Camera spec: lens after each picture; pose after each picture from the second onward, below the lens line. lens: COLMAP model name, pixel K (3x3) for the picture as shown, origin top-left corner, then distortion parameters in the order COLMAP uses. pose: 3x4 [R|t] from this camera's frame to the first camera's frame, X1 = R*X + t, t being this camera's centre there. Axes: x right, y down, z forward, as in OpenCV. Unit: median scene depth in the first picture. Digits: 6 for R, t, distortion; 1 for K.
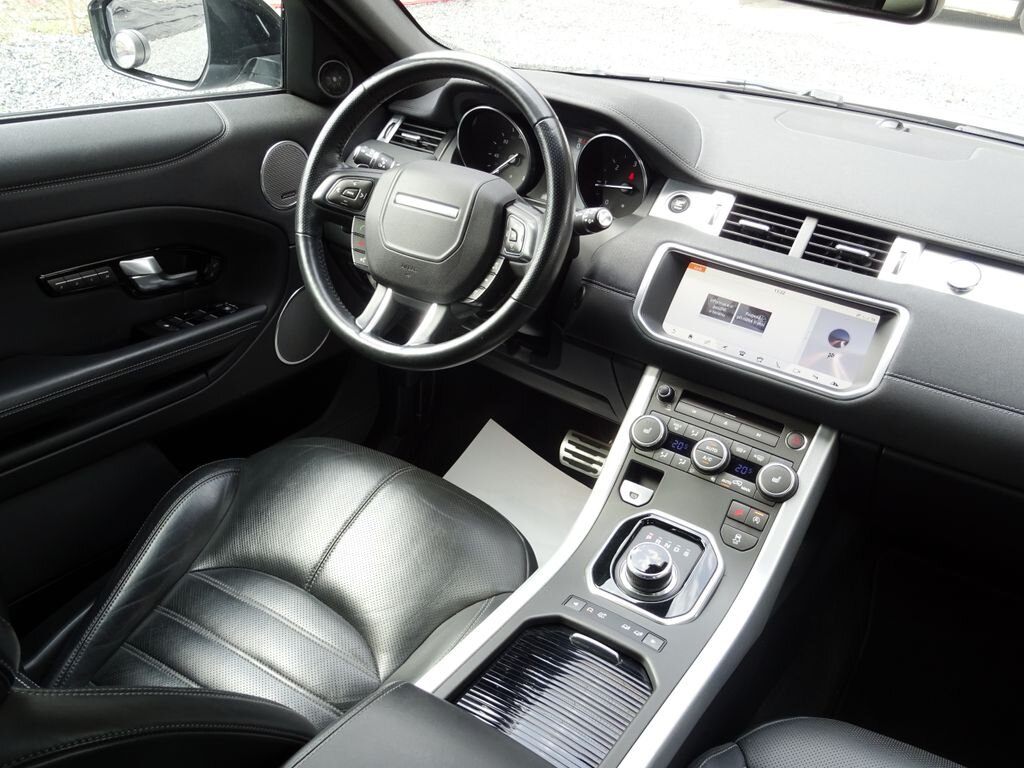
lens RADIAL K [[921.7, 0, 508.1], [0, 921.7, 382.9], [0, 0, 1]] dist [-0.010149, -0.015539]
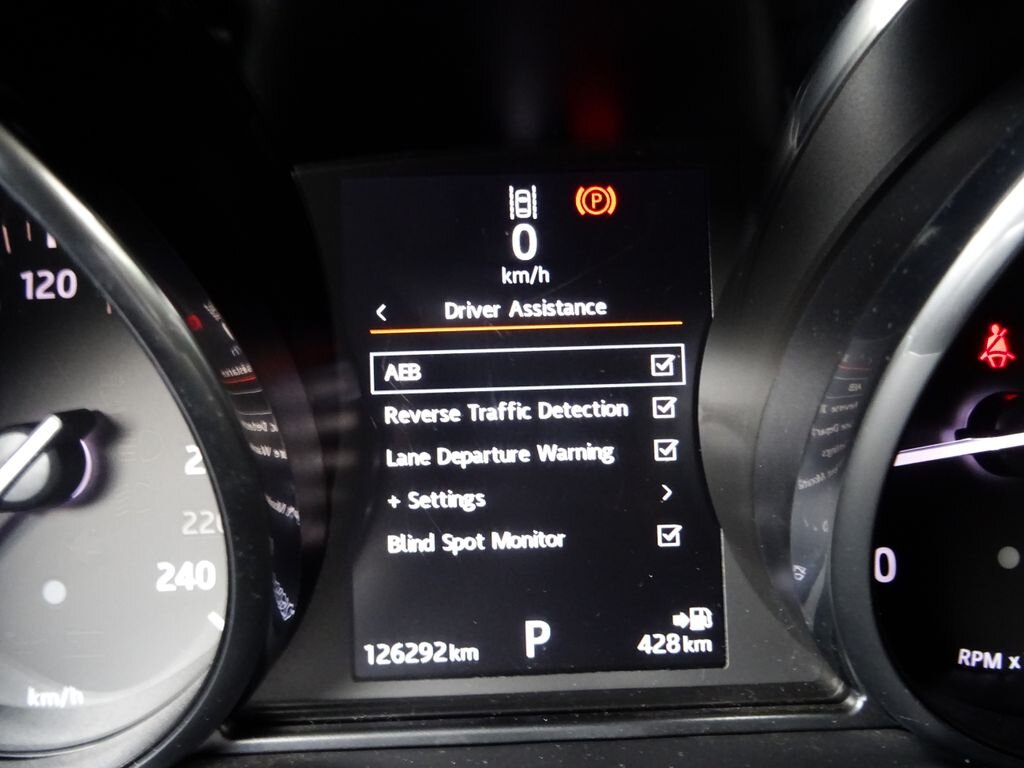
lens RADIAL K [[736.1, 0, 514.4], [0, 736.1, 380.4], [0, 0, 1]] dist [-0.009443, 0.002311]
pose [[0.817970, -0.276077, 0.504685, 0.015424], [0.349523, 0.935321, -0.054842, -0.285530], [-0.456902, 0.221258, 0.861560, 1.117648]]
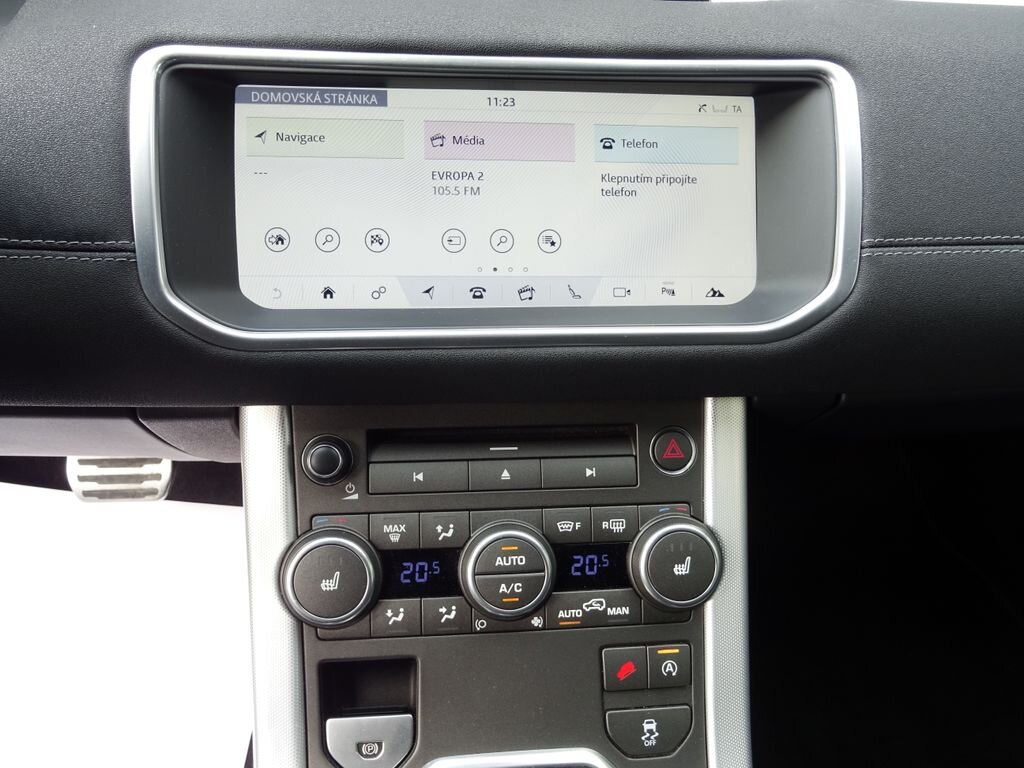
lens RADIAL K [[866.9, 0, 513.1], [0, 866.9, 381.9], [0, 0, 1]] dist [-0.009905, -0.009076]
pose [[0.779686, -0.436426, 0.449022, 0.087501], [0.298188, 0.889347, 0.346621, -0.118451], [-0.550611, -0.136363, 0.823549, 0.685949]]
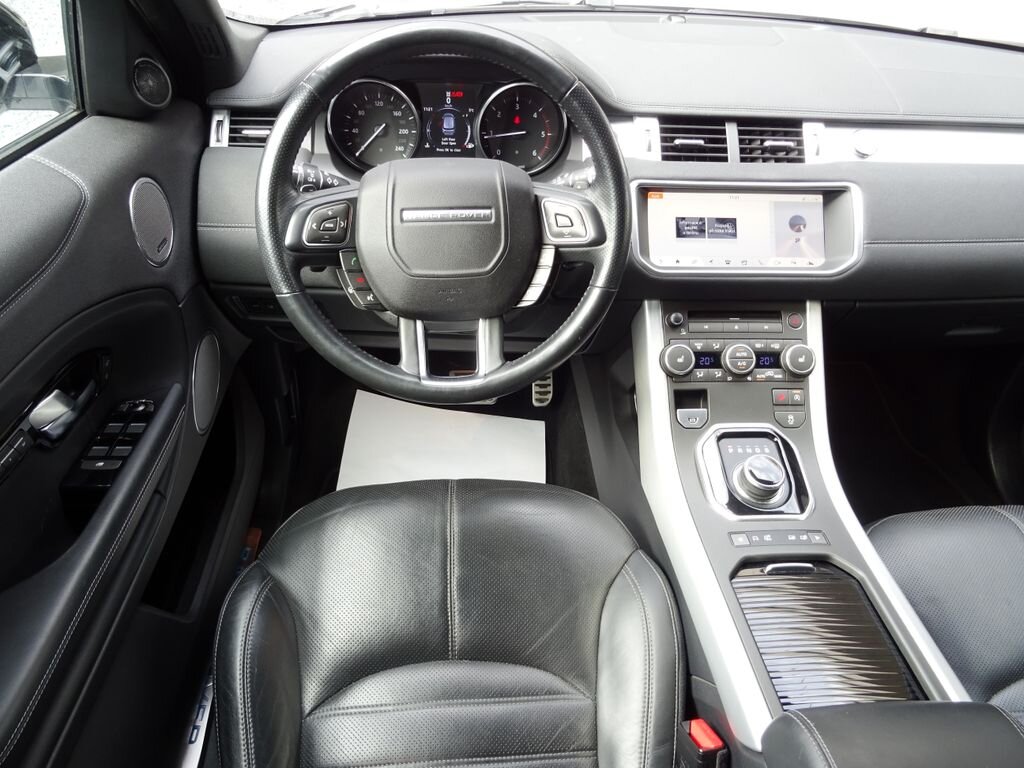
lens RADIAL K [[736.1, 0, 511.2], [0, 736.1, 383.2], [0, 0, 1]] dist [-0.009443, 0.002311]
pose [[0.802096, -0.394132, 0.448666, -0.401318], [0.307154, 0.916567, 0.256051, -0.202320], [-0.512150, -0.067568, 0.856234, 0.368266]]
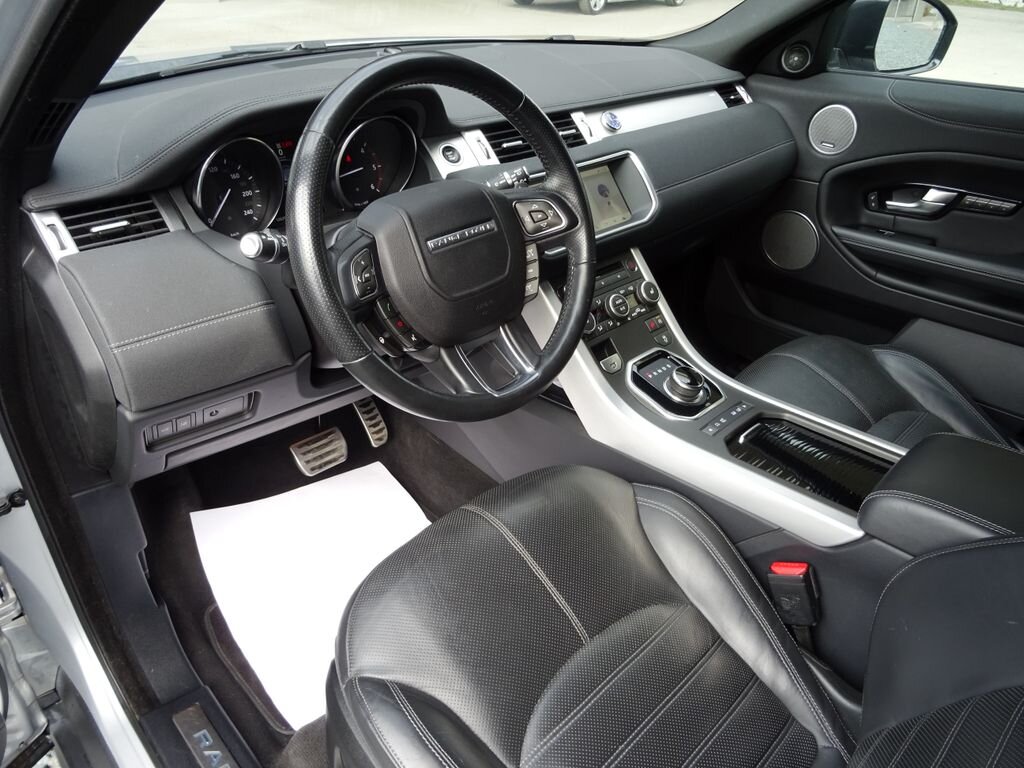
lens RADIAL K [[736.1, 0, 514.3], [0, 736.1, 382.8], [0, 0, 1]] dist [-0.009443, 0.002311]
pose [[0.222024, -0.574087, 0.788118, -0.697236], [0.454110, 0.776160, 0.437448, -0.360059], [-0.862838, 0.260768, 0.433024, 0.678867]]
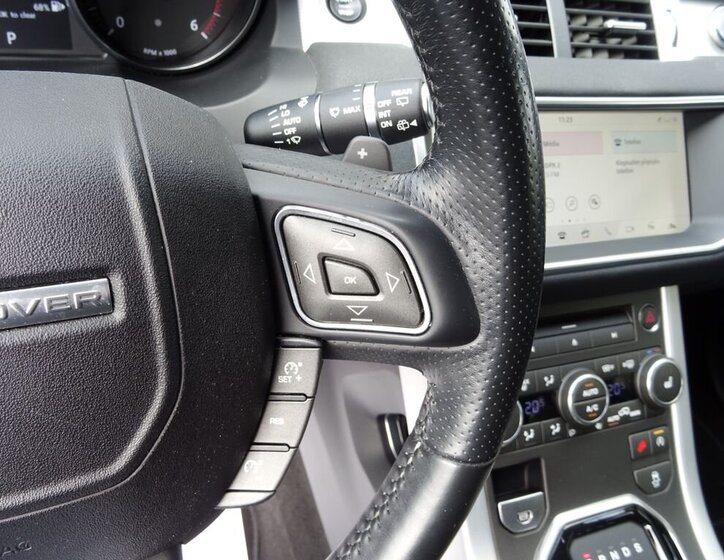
lens RADIAL K [[634.1, 0, 364.3], [0, 634.1, 279.2], [0, 0, 1]] dist [-0.020223, 0.013025]
pose [[0.598436, -0.507805, 0.619684, -0.112190], [0.265751, 0.855499, 0.444407, -0.234655], [-0.755811, -0.101268, 0.646911, 0.811846]]
